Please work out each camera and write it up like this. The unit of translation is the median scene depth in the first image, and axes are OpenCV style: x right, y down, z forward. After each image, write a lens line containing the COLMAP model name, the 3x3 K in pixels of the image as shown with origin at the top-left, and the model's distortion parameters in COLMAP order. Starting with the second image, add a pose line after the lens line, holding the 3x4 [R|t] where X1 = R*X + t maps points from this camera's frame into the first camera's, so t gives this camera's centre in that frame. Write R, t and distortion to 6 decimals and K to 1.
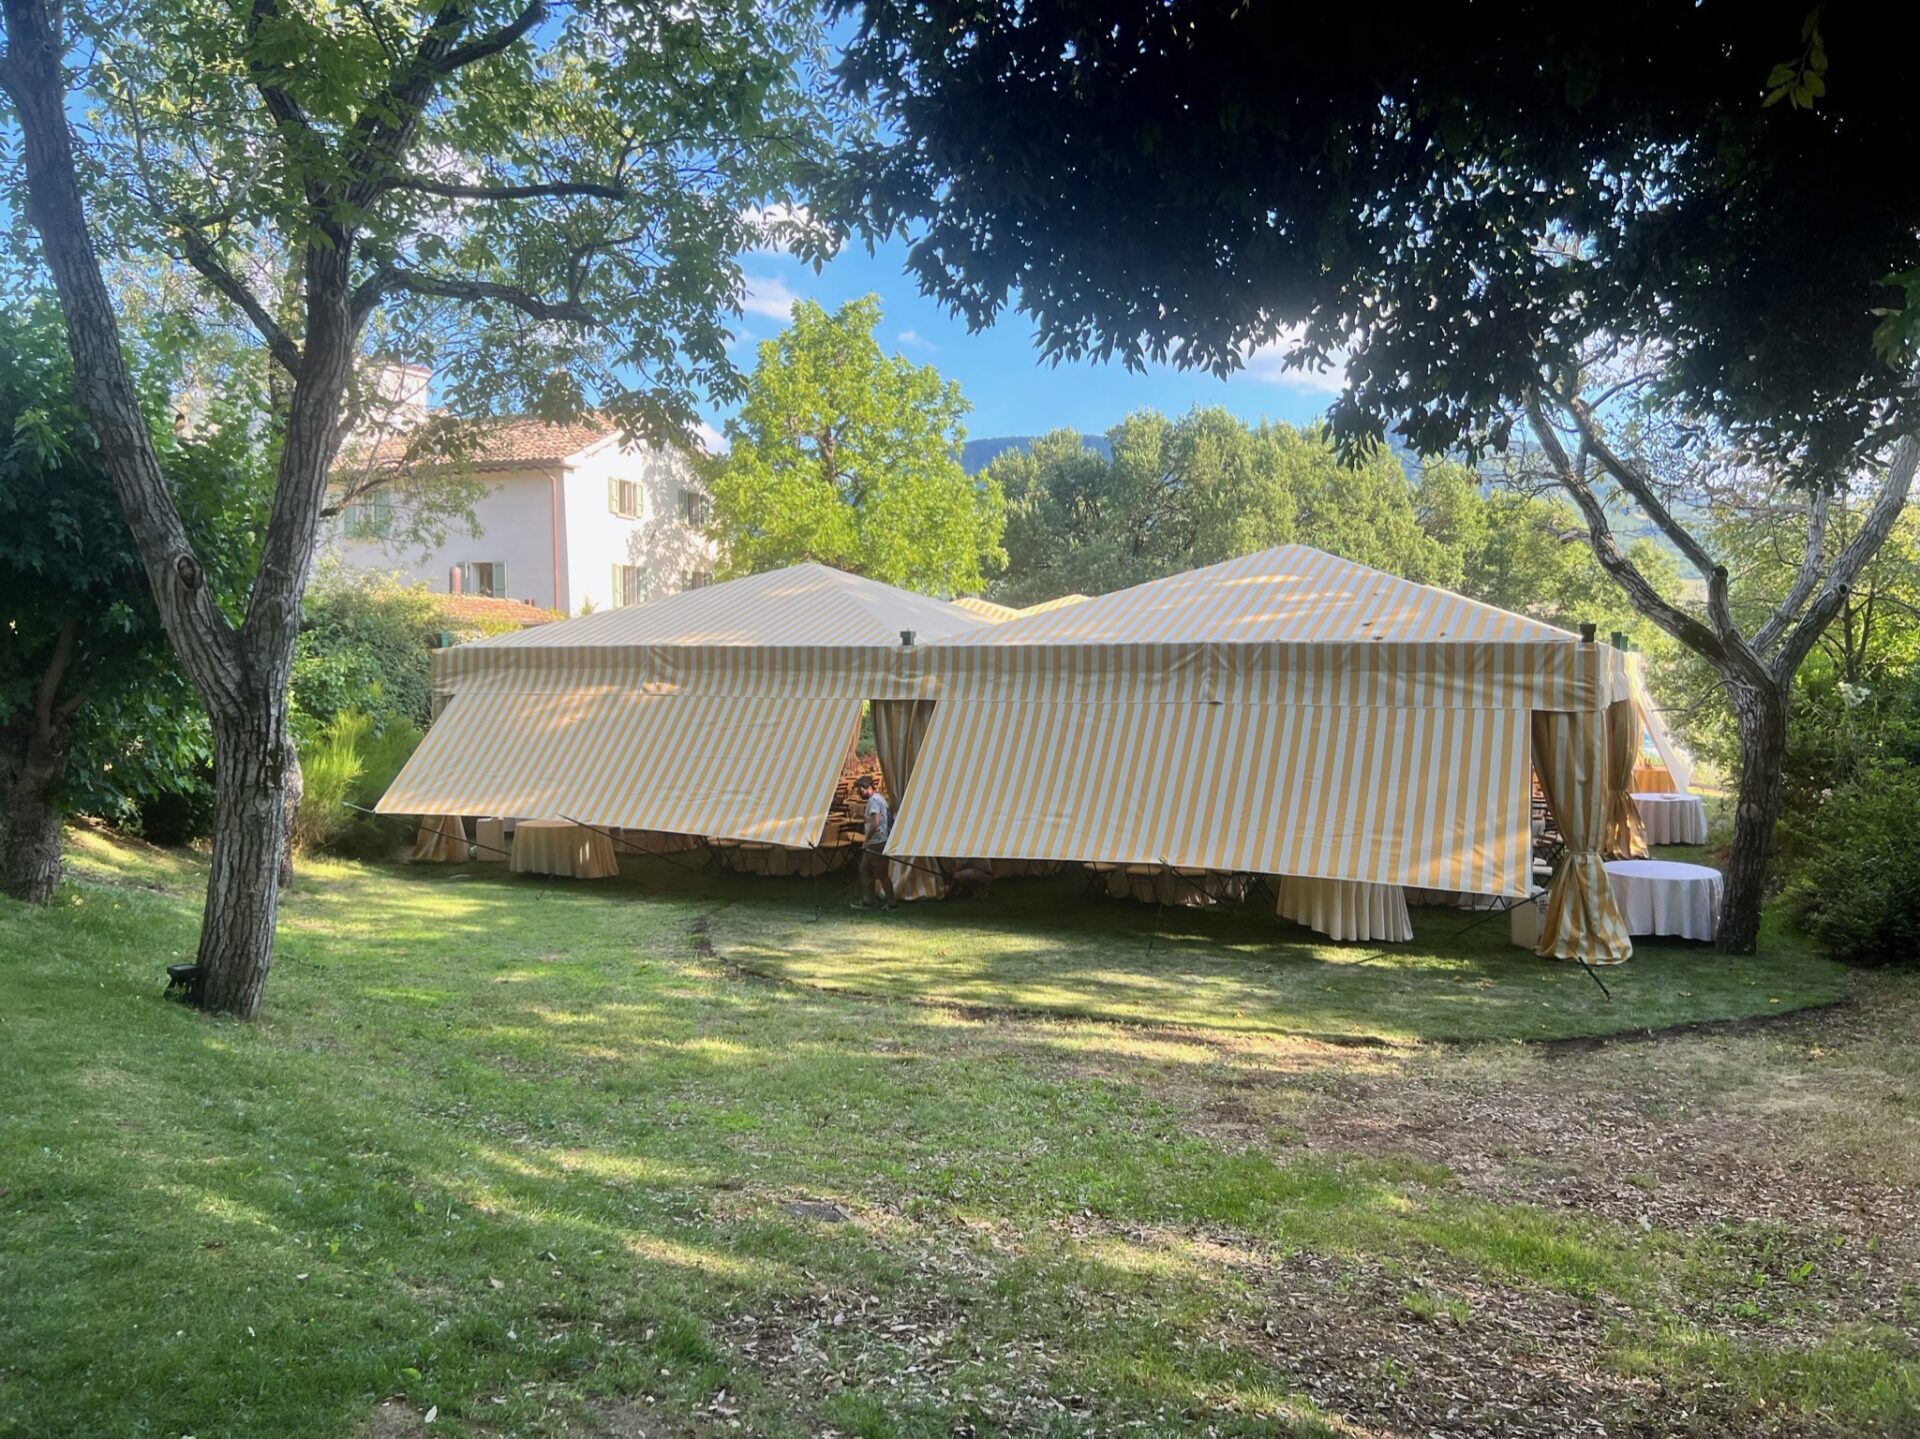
lens RADIAL K [[1592.9, 0, 956.7], [0, 1592.9, 697.5], [0, 0, 1]] dist [0.051021, -0.001300]
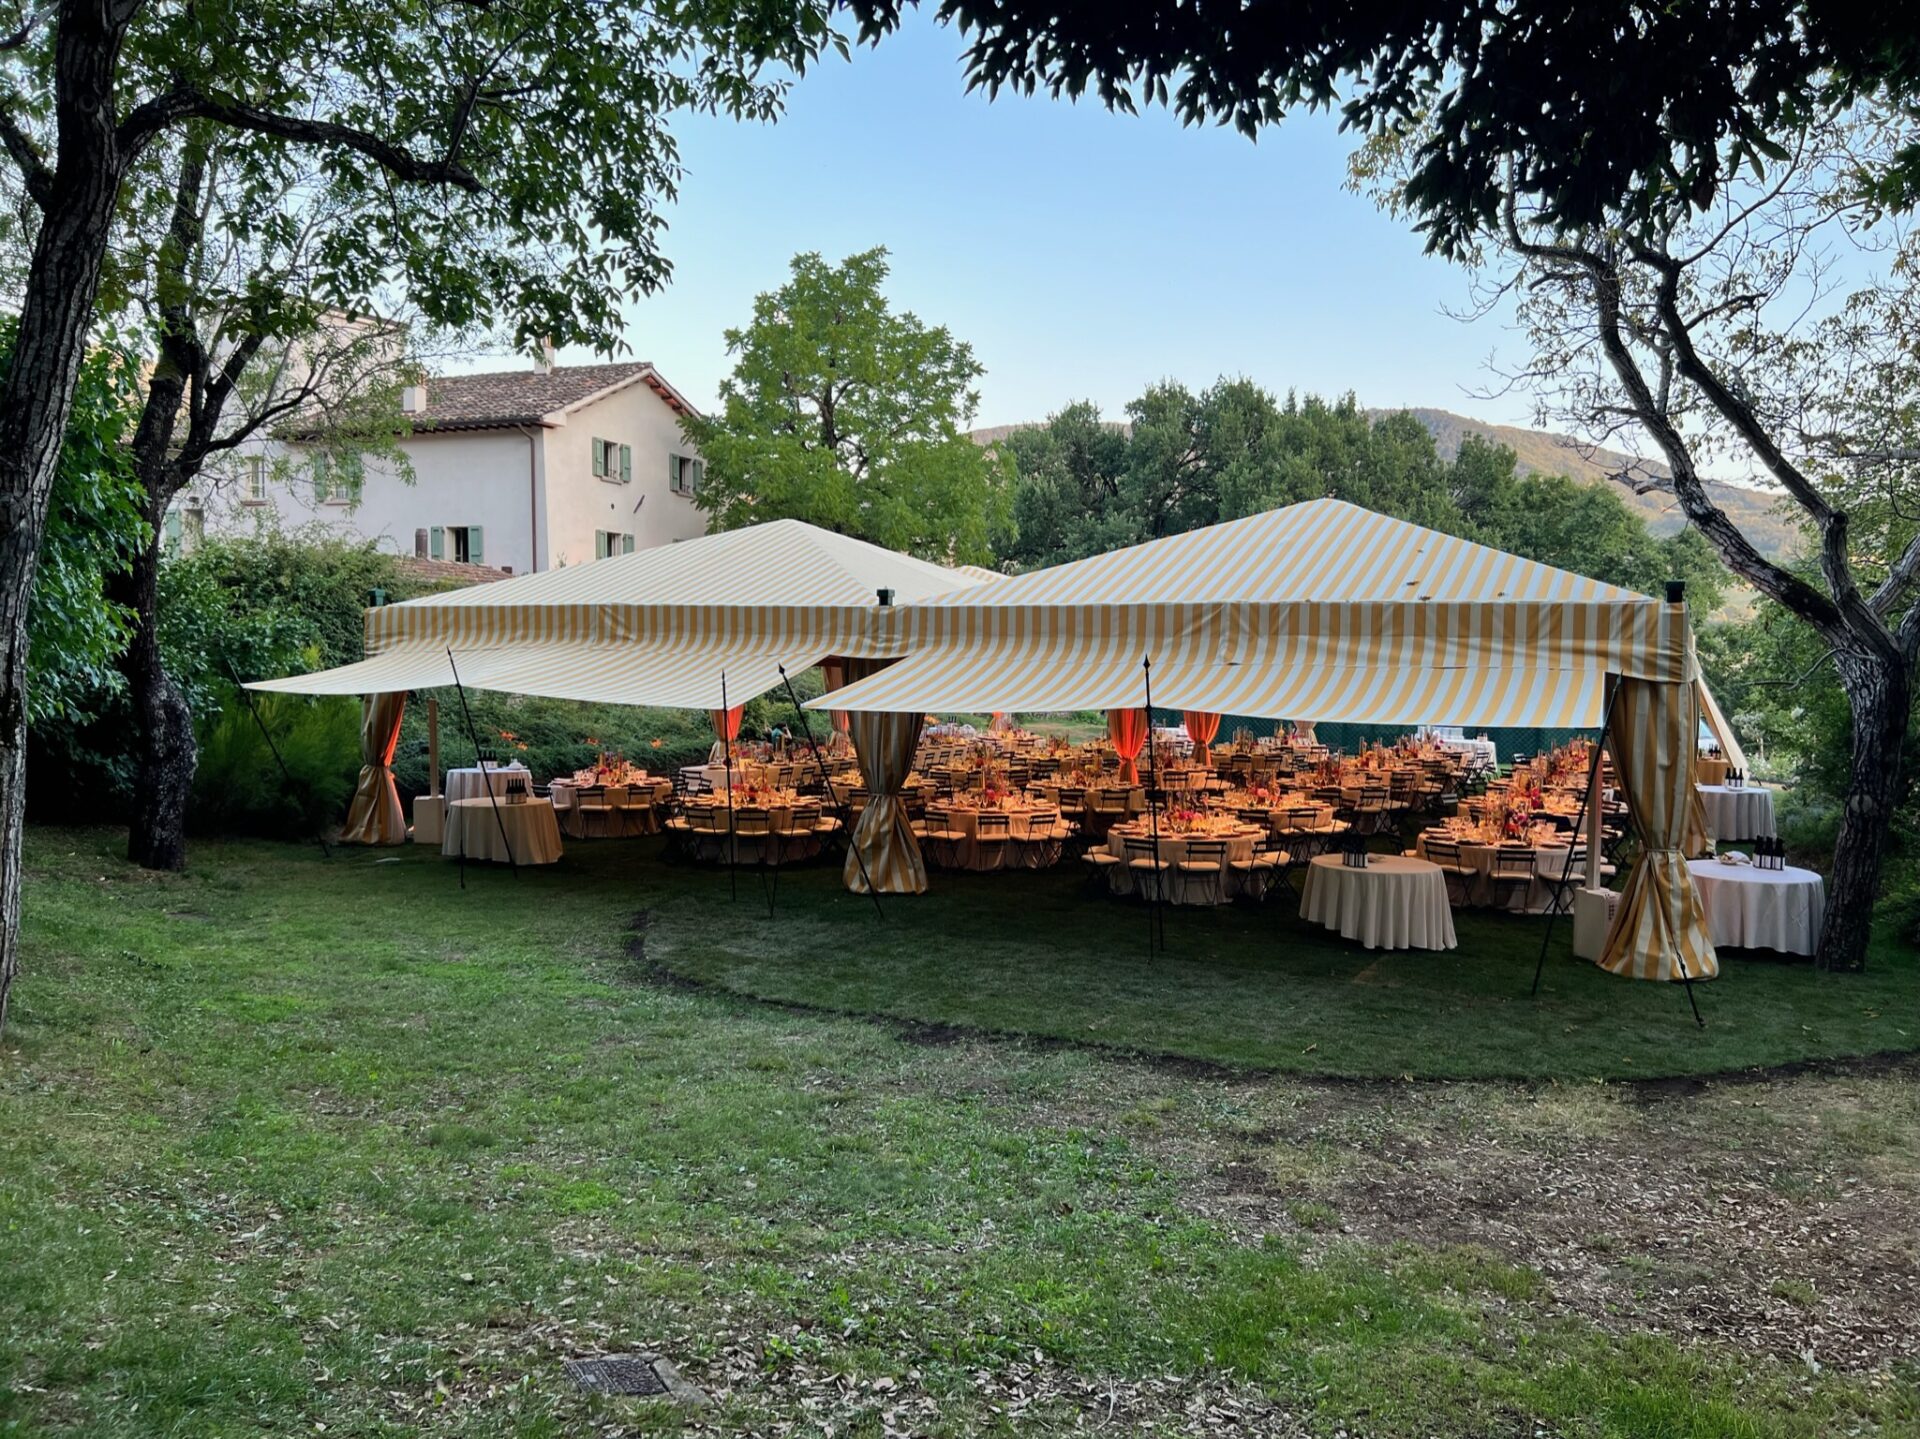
lens RADIAL K [[1618.6, 0, 960.0], [0, 1618.6, 719.5], [0, 0, 1]] dist [0.048370, -0.002265]
pose [[0.999898, 0.012211, -0.007358, 0.024114], [-0.012044, 0.999676, 0.022415, 0.013165], [0.007630, -0.022324, 0.999722, 0.142215]]
